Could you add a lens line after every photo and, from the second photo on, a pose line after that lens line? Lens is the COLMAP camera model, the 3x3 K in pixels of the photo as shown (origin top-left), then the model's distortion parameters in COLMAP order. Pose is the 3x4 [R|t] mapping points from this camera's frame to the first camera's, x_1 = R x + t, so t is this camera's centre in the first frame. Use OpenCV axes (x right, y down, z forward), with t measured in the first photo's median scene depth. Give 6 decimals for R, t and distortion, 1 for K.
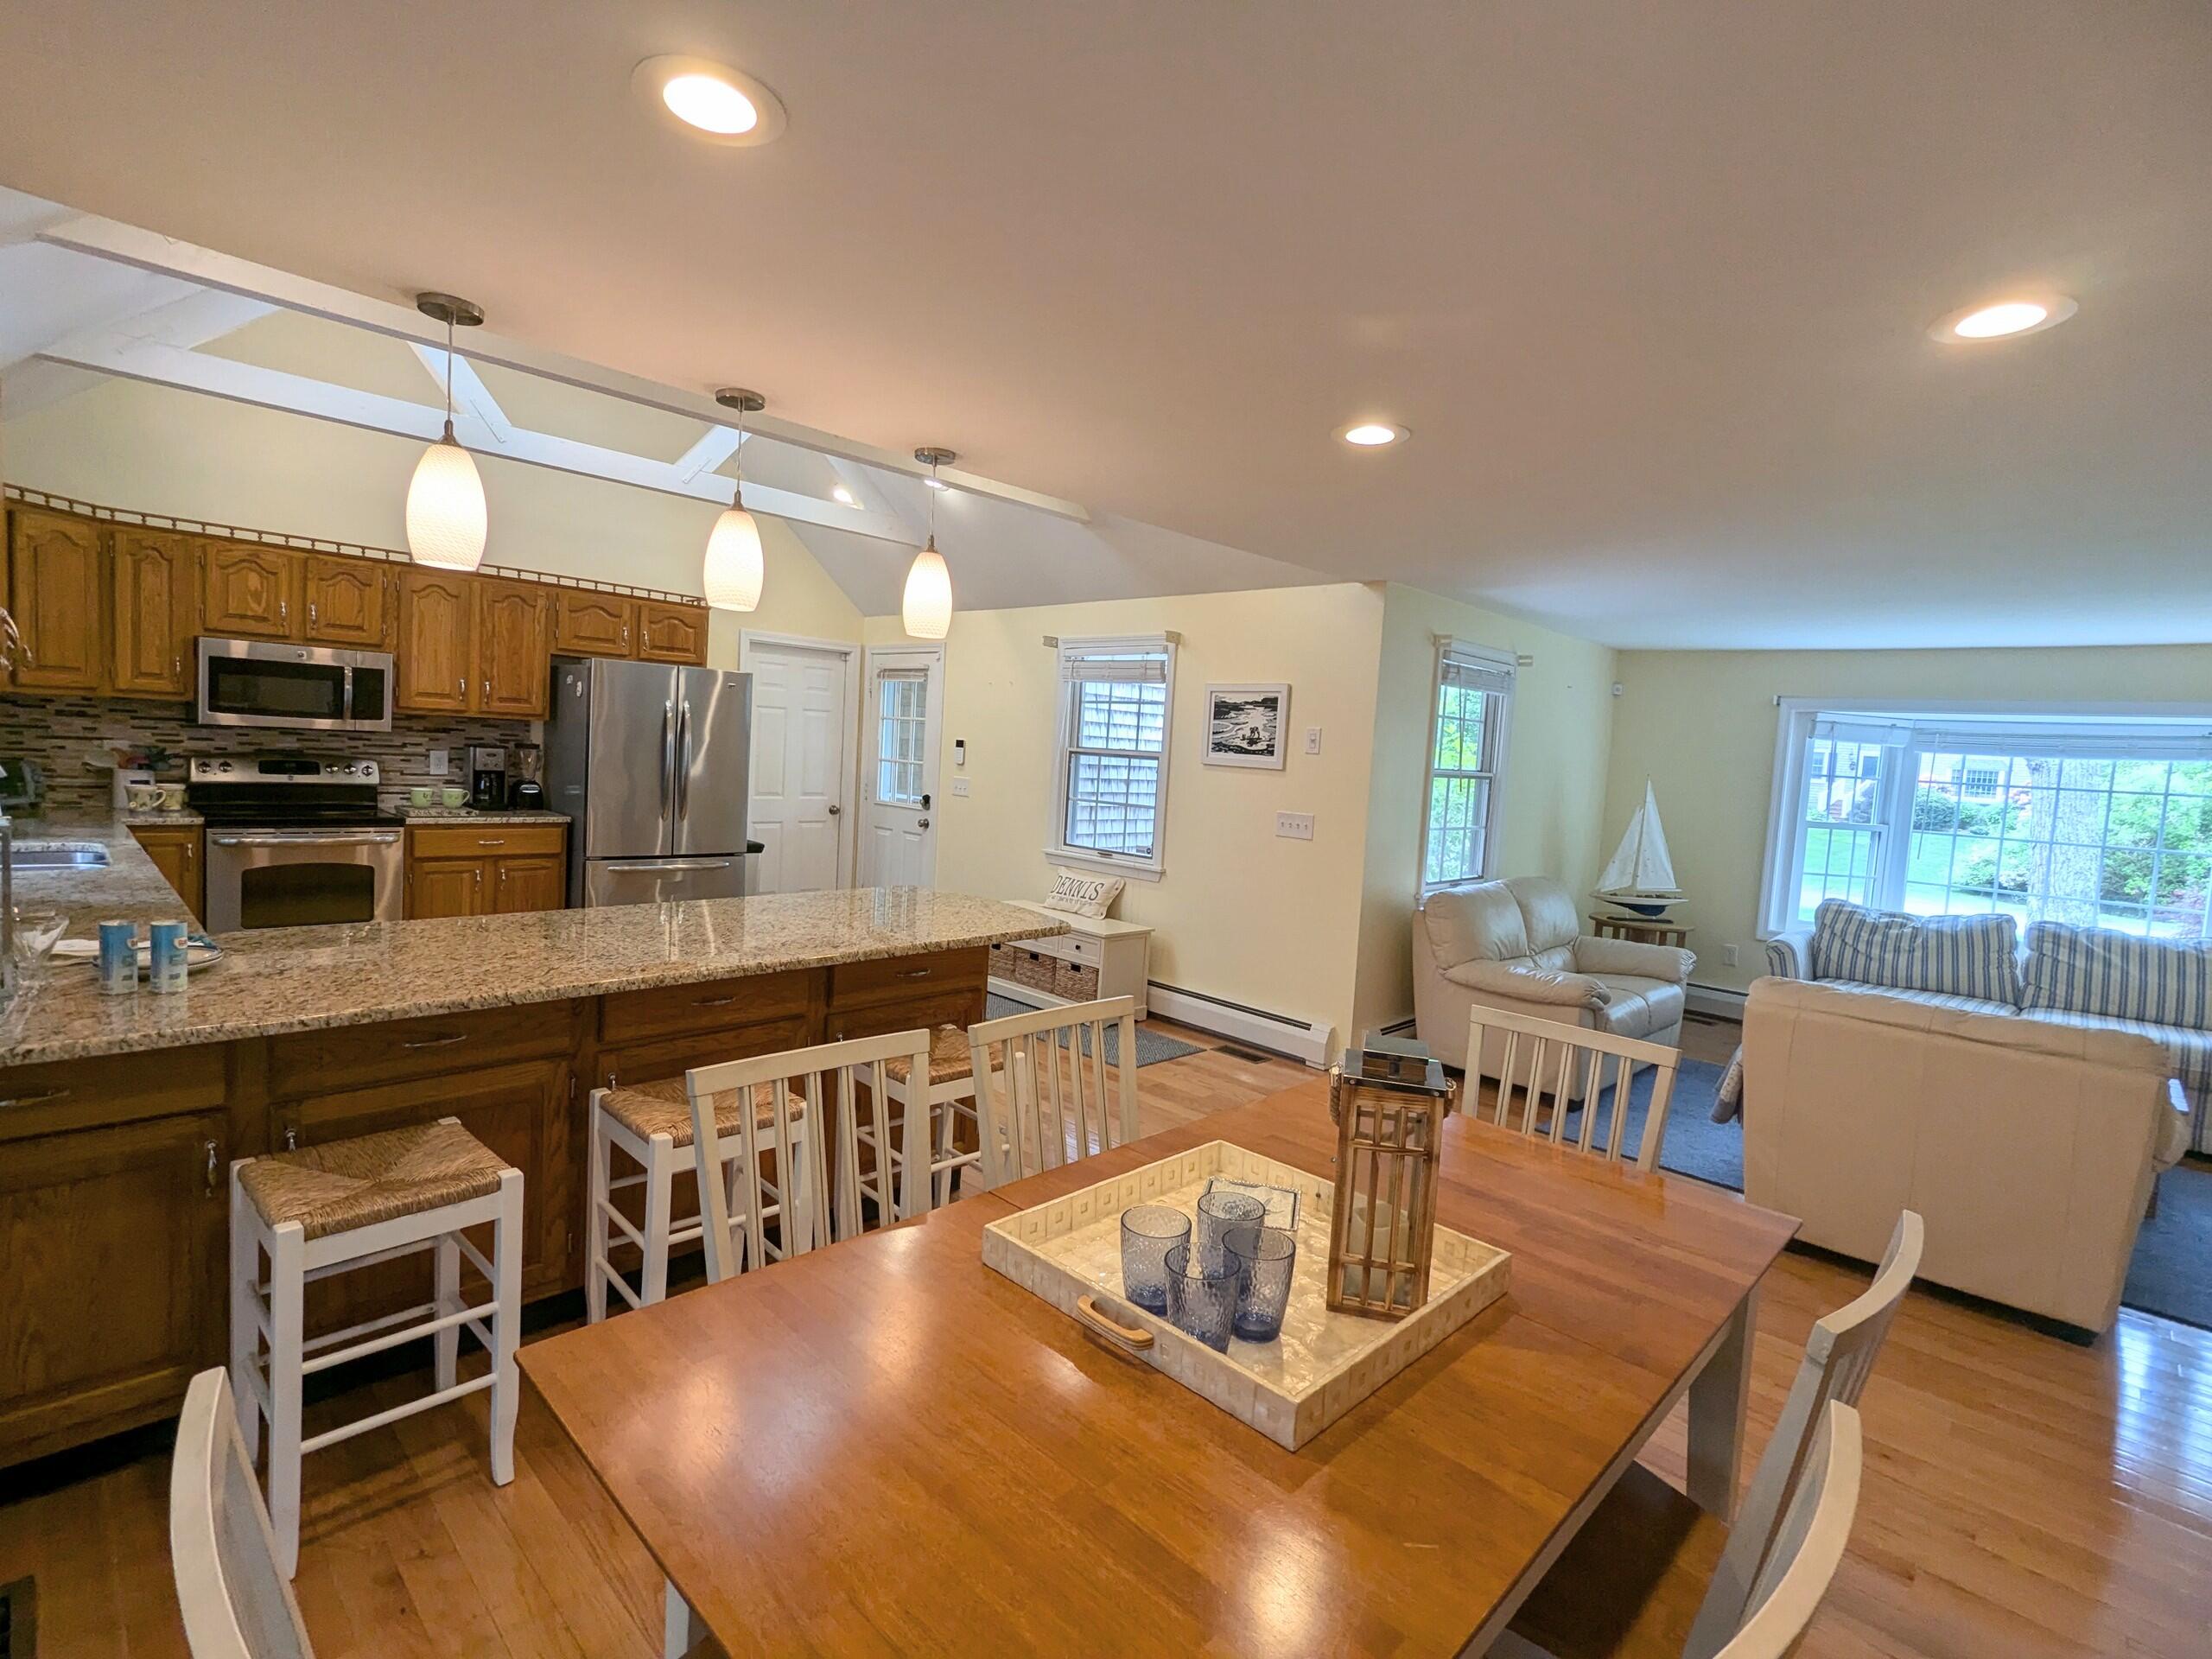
lens RADIAL K [[1043.2, 0, 1111.4], [0, 1043.2, 820.8], [0, 0, 1]] dist [0.001366, -0.000382]
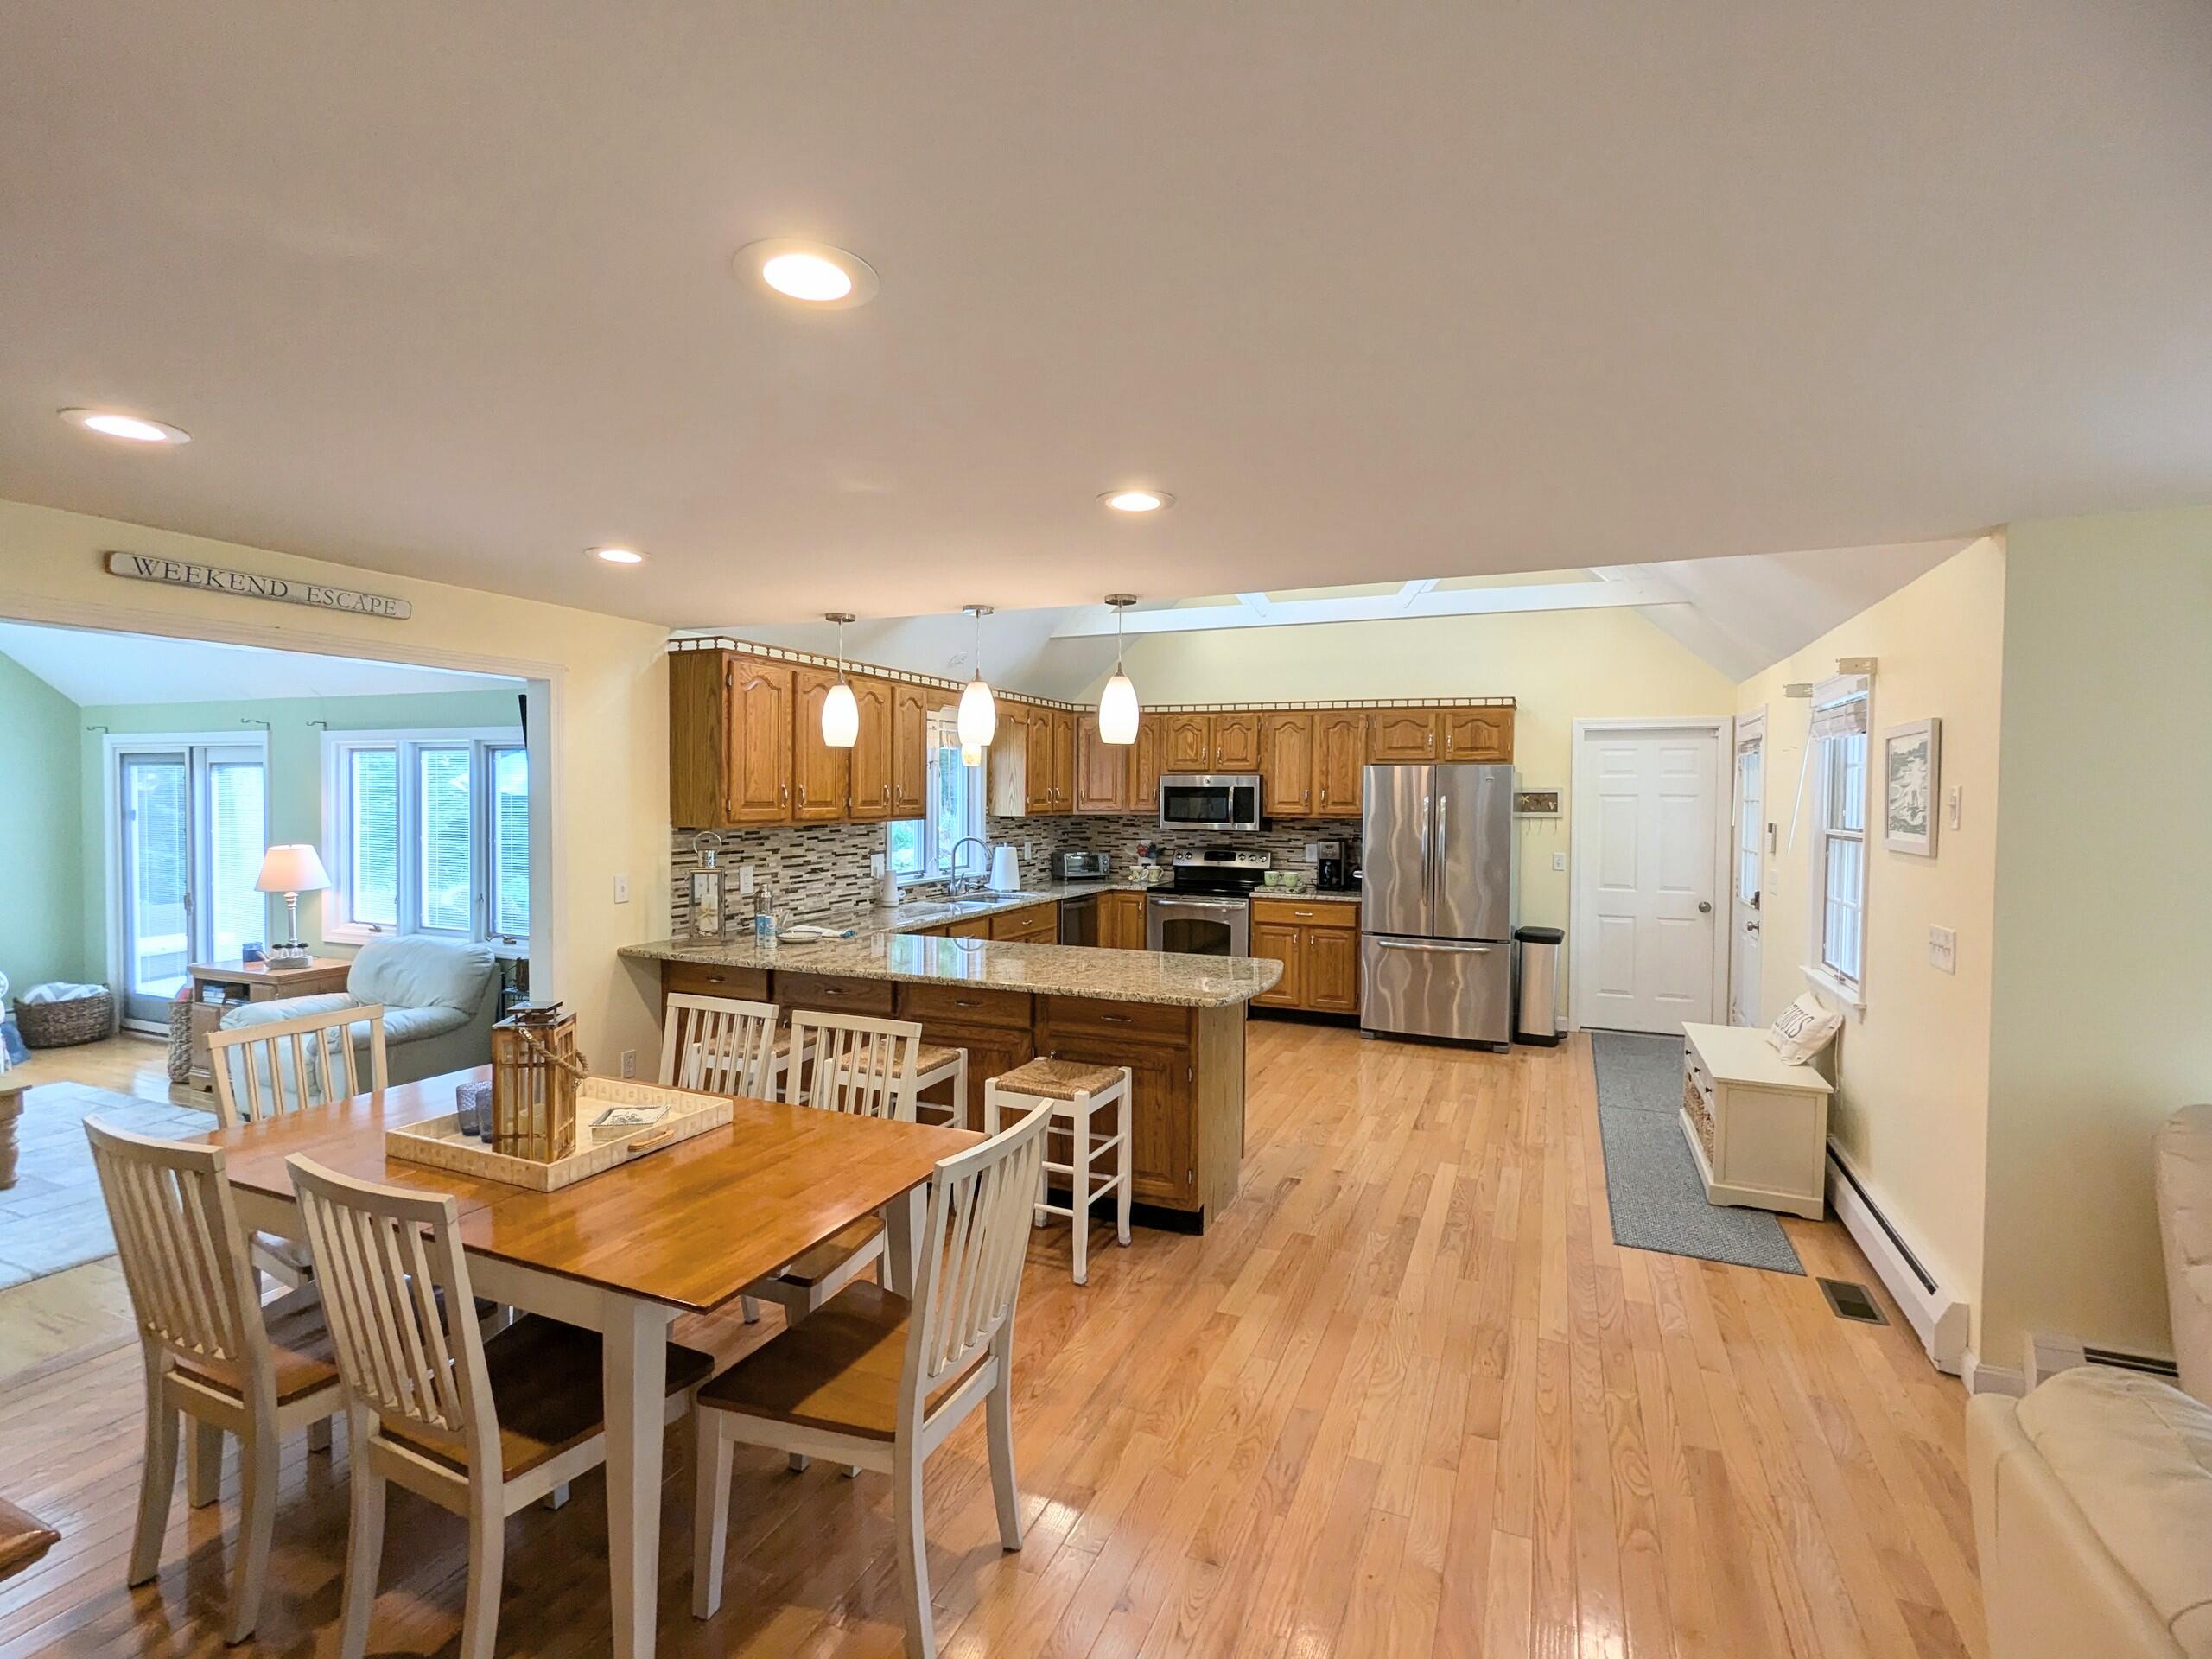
lens RADIAL K [[1043.2, 0, 1111.4], [0, 1043.2, 820.8], [0, 0, 1]] dist [0.001366, -0.000382]
pose [[0.359389, -0.033687, -0.932579, 0.547648], [-0.054058, 0.996918, -0.056844, -0.008464], [0.931621, 0.070843, 0.356461, 0.316546]]
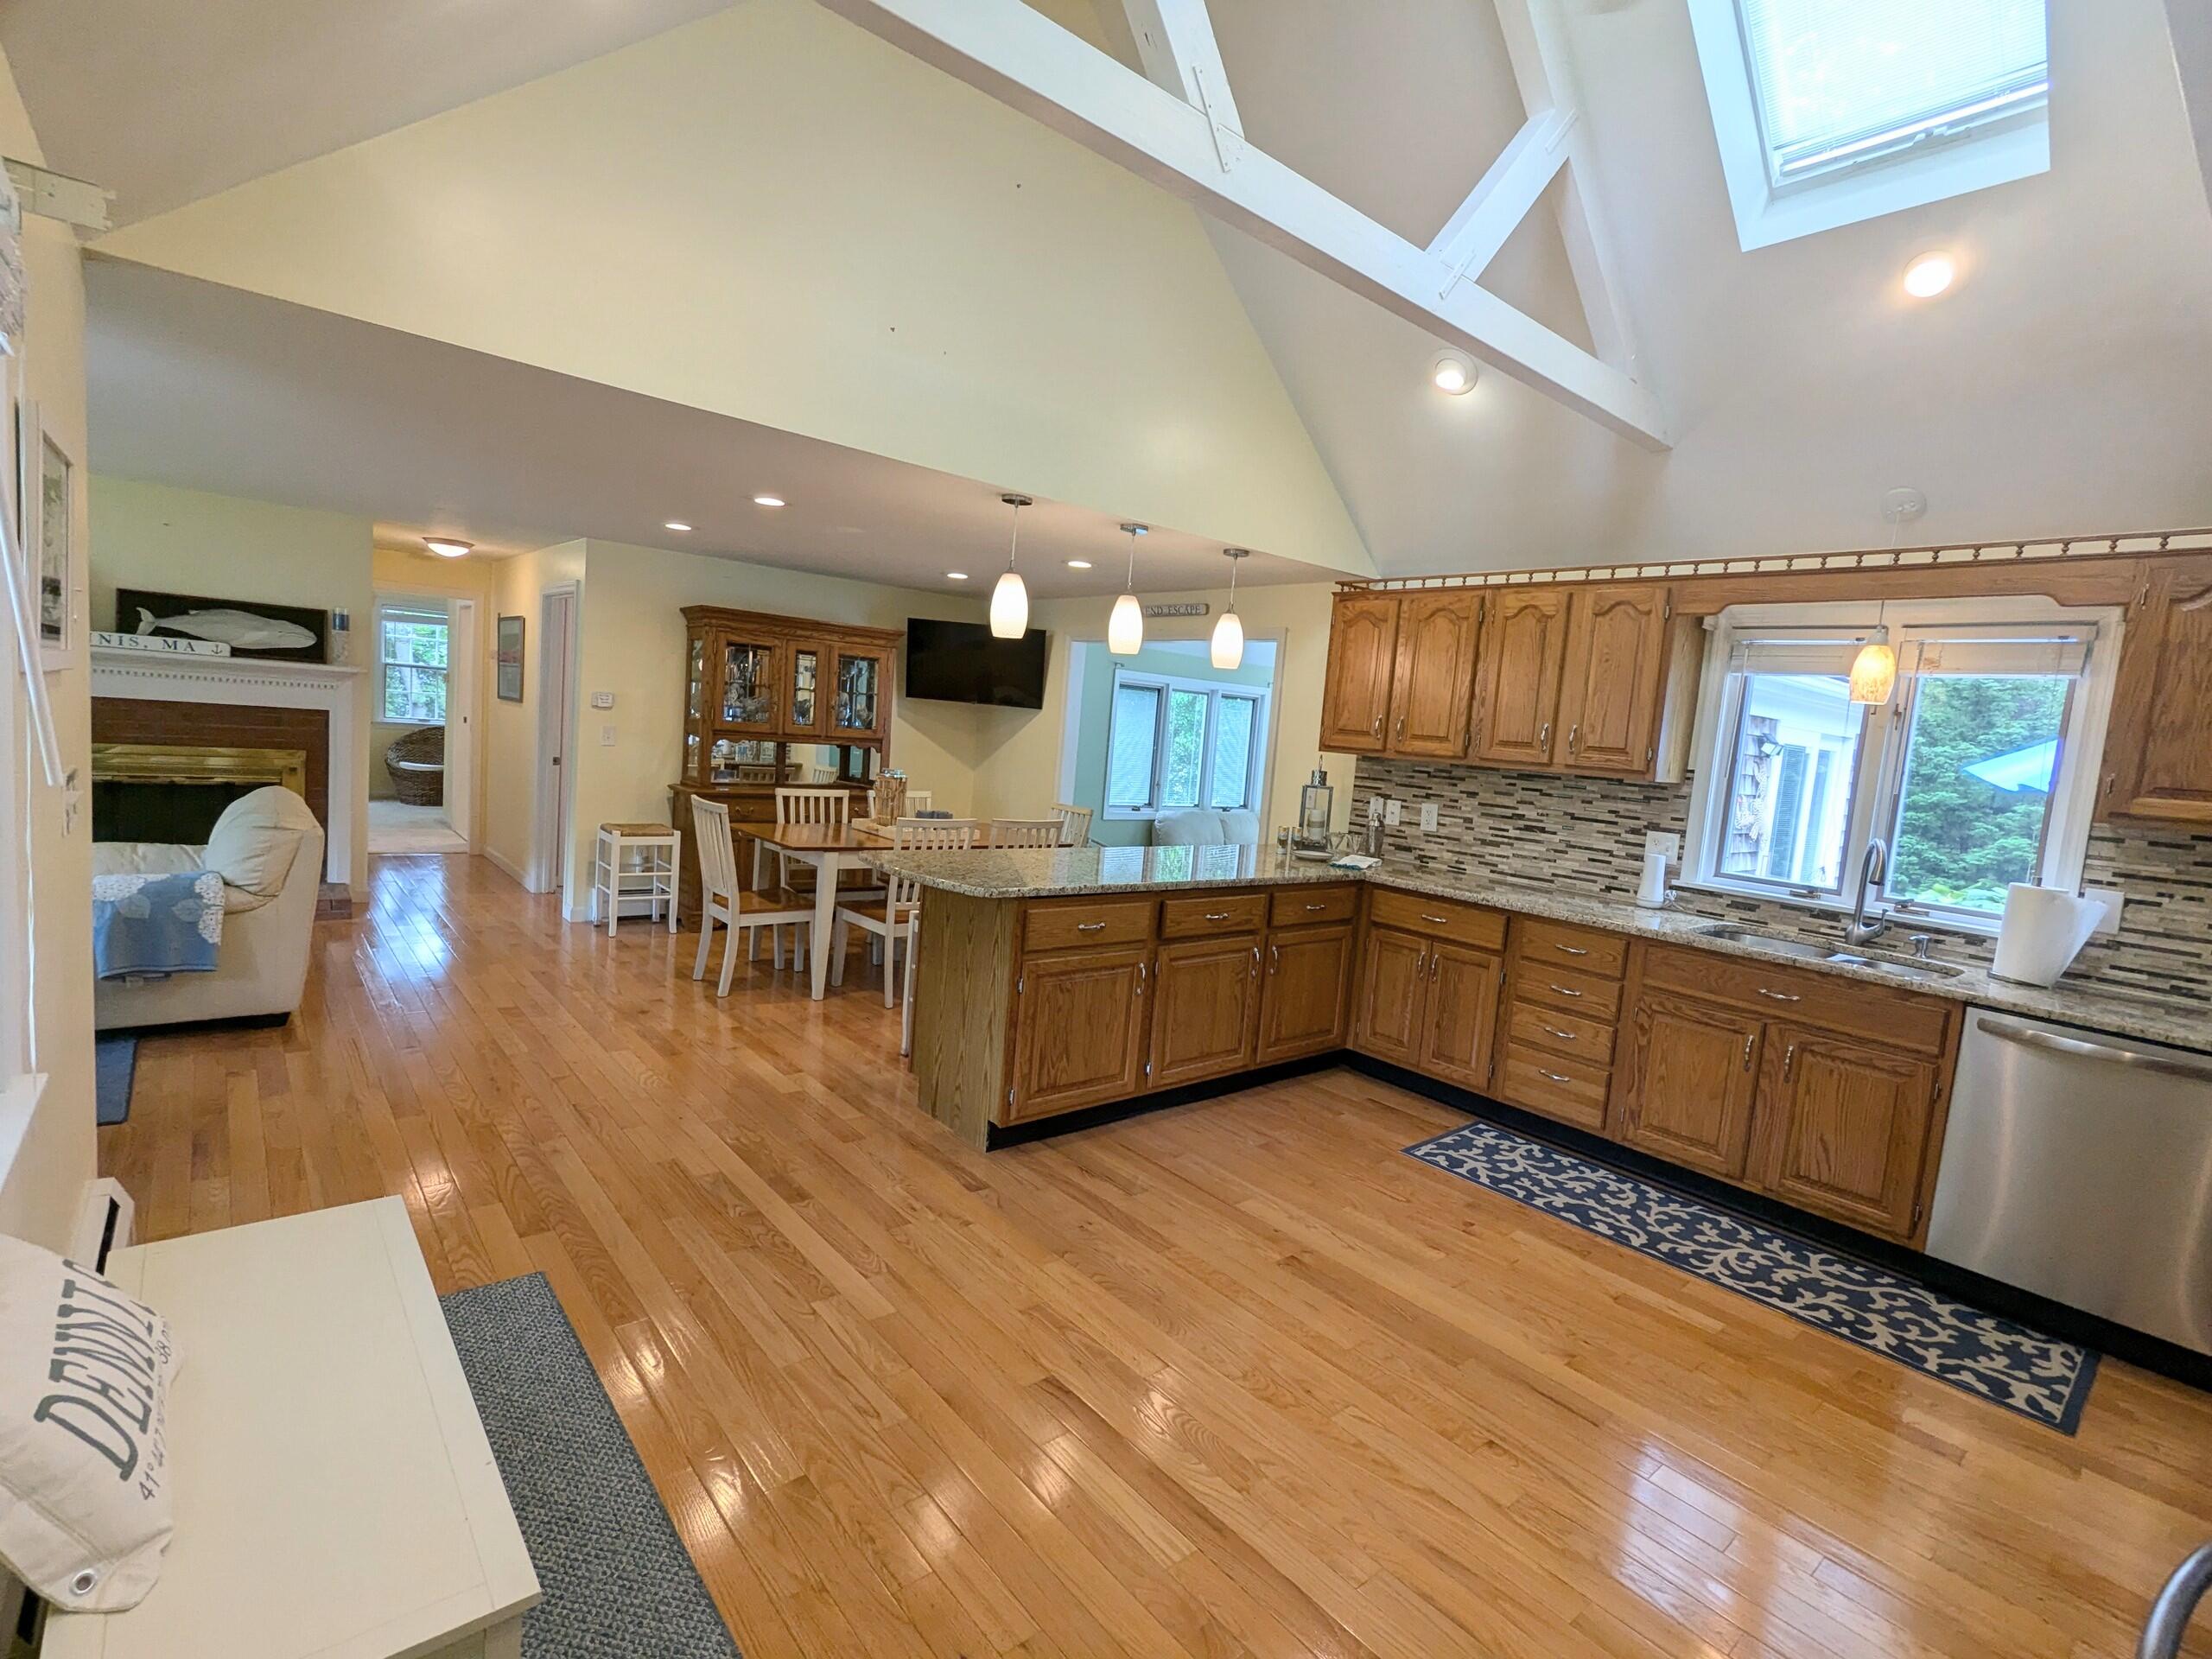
lens RADIAL K [[1046.0, 0, 1107.0], [0, 1046.0, 820.2], [0, 0, 1]] dist [-0.003955, 0.001959]
pose [[-0.984549, -0.151848, 0.087206, -0.256102], [-0.135407, 0.975976, 0.170690, -0.110174], [-0.111030, 0.156244, -0.981458, 1.310009]]
